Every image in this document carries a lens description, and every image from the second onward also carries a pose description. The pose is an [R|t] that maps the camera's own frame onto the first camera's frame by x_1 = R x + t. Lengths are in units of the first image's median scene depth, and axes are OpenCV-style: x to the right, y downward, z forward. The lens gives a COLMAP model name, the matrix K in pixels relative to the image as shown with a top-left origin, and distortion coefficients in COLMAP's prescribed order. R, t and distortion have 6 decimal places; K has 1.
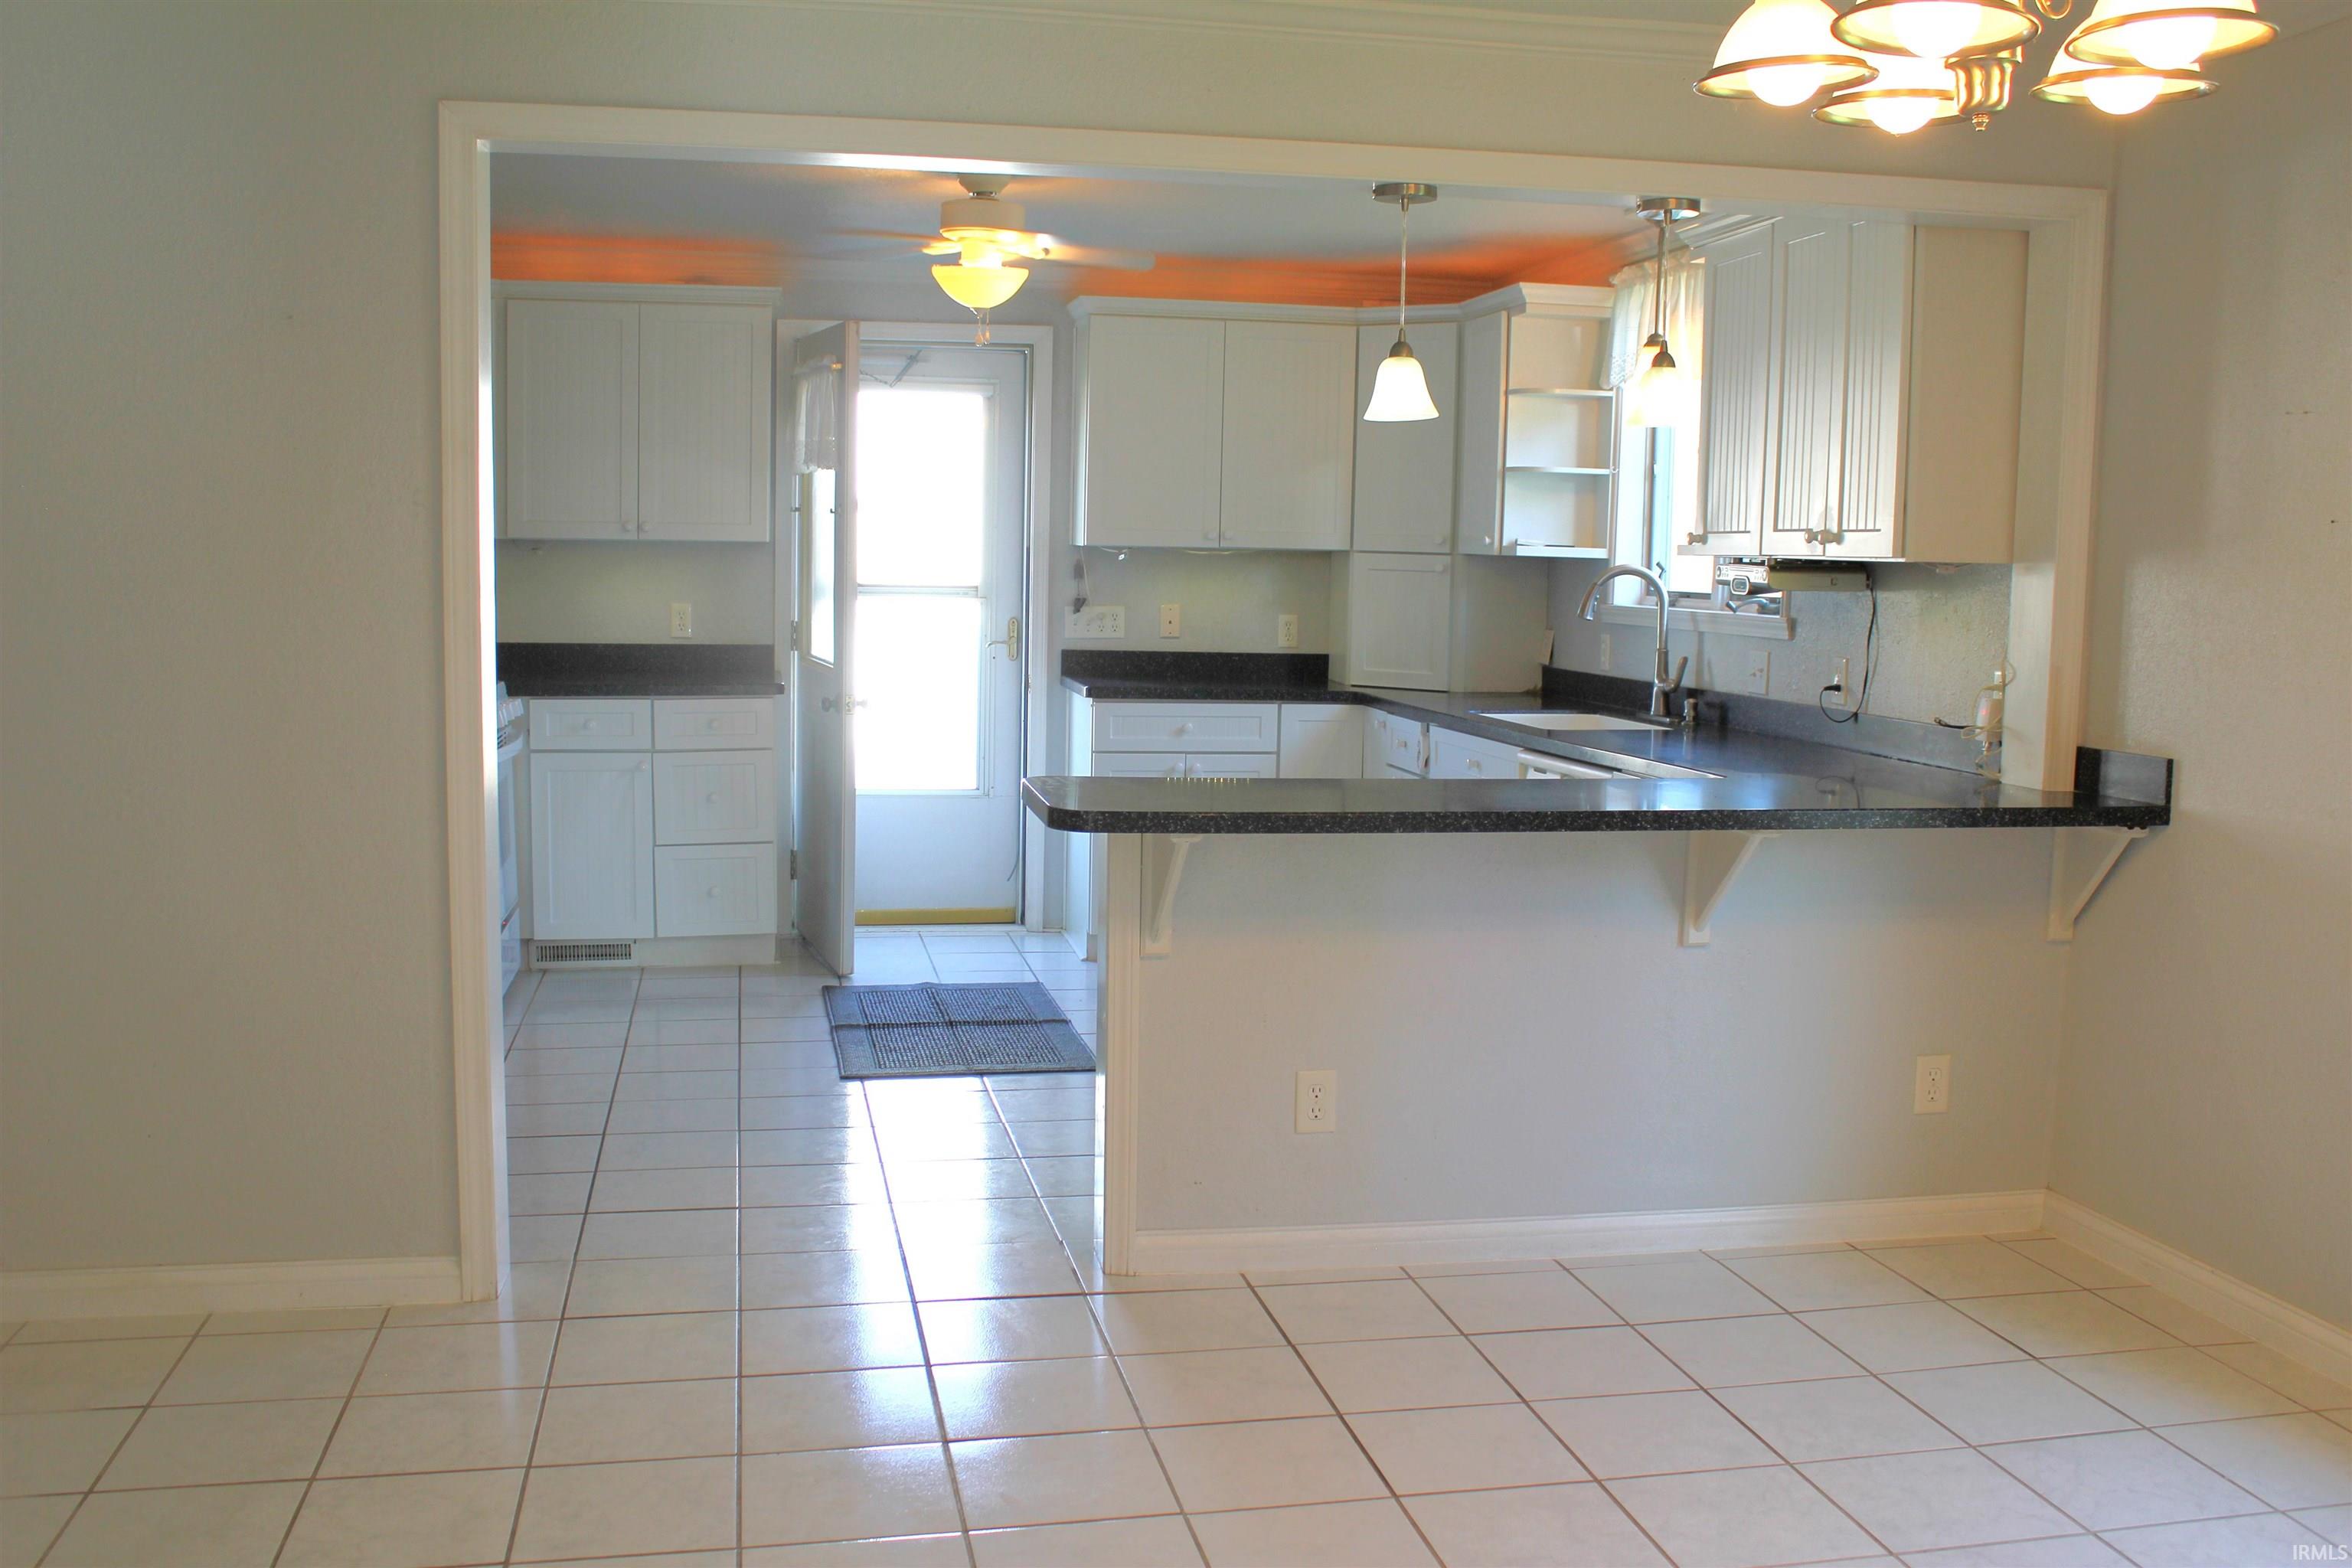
lens RADIAL K [[2128.9, 0, 1180.2], [0, 2128.9, 771.6], [0, 0, 1]] dist [-0.105127, -0.004375]
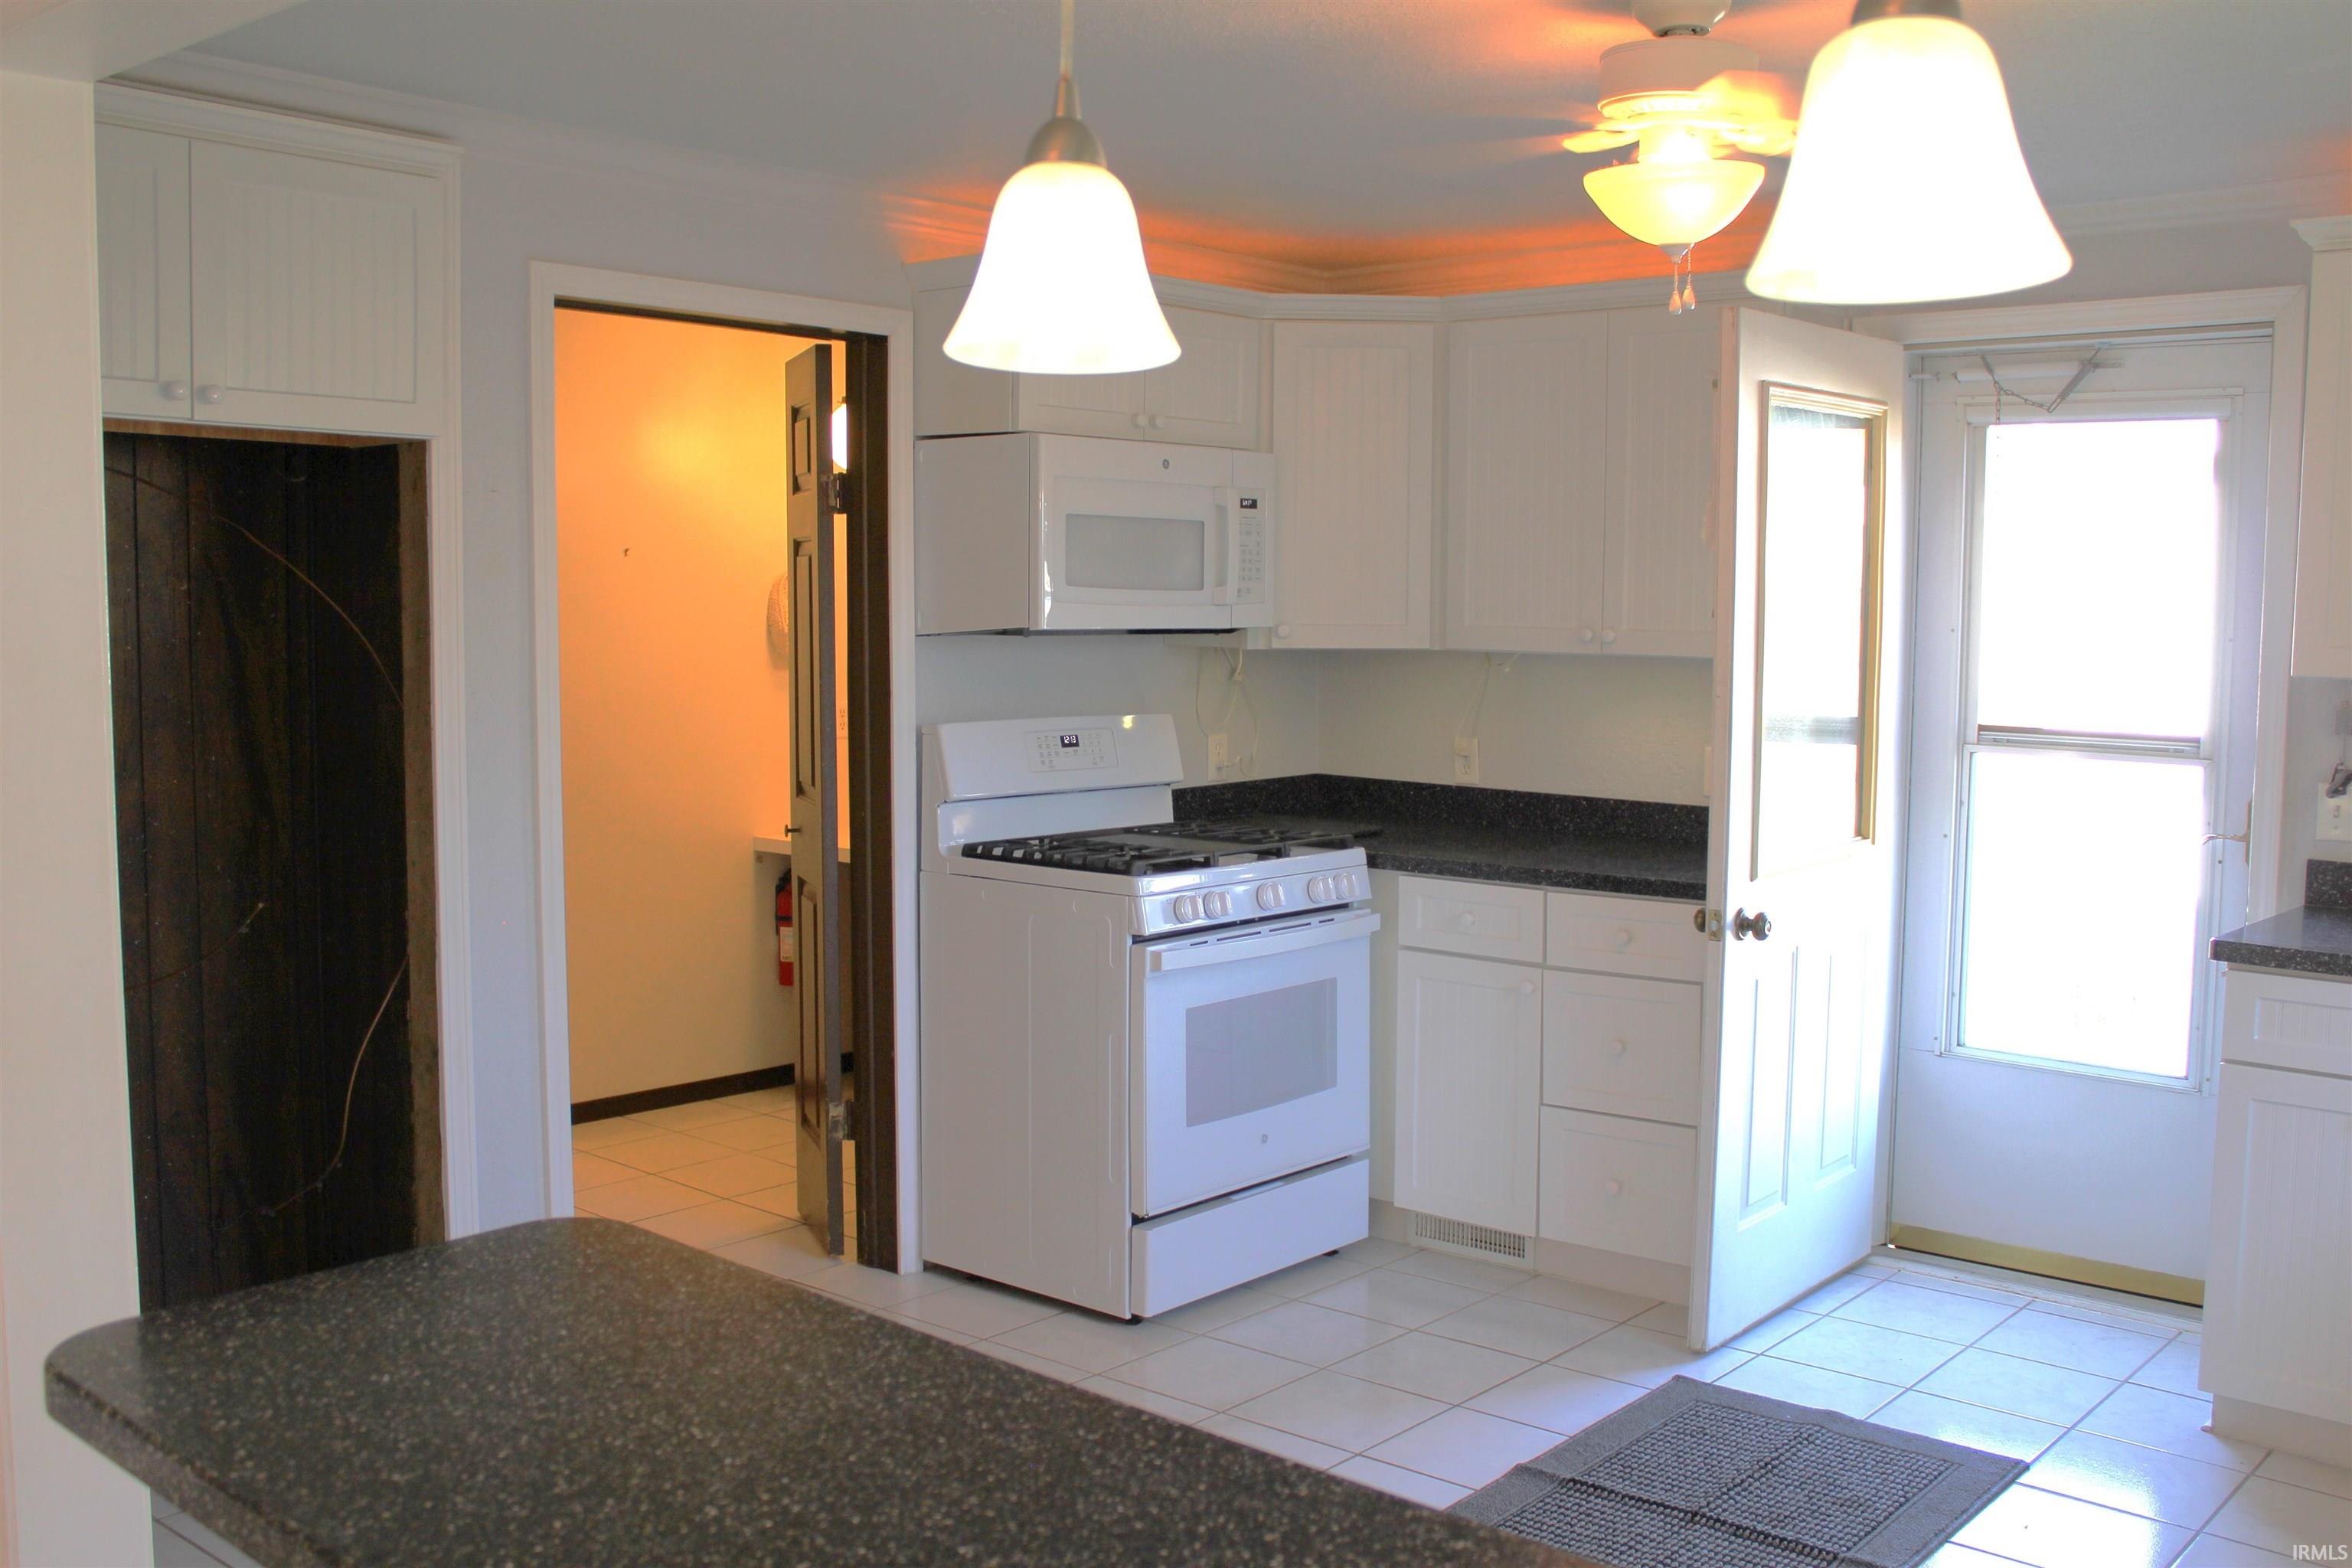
lens RADIAL K [[2128.9, 0, 1178.2], [0, 2128.9, 799.8], [0, 0, 1]] dist [-0.105127, -0.004375]
pose [[0.624162, 0.065817, -0.778517, 0.205468], [-0.086086, 0.996172, 0.015199, -0.063762], [0.776537, 0.057533, 0.627439, 0.483005]]
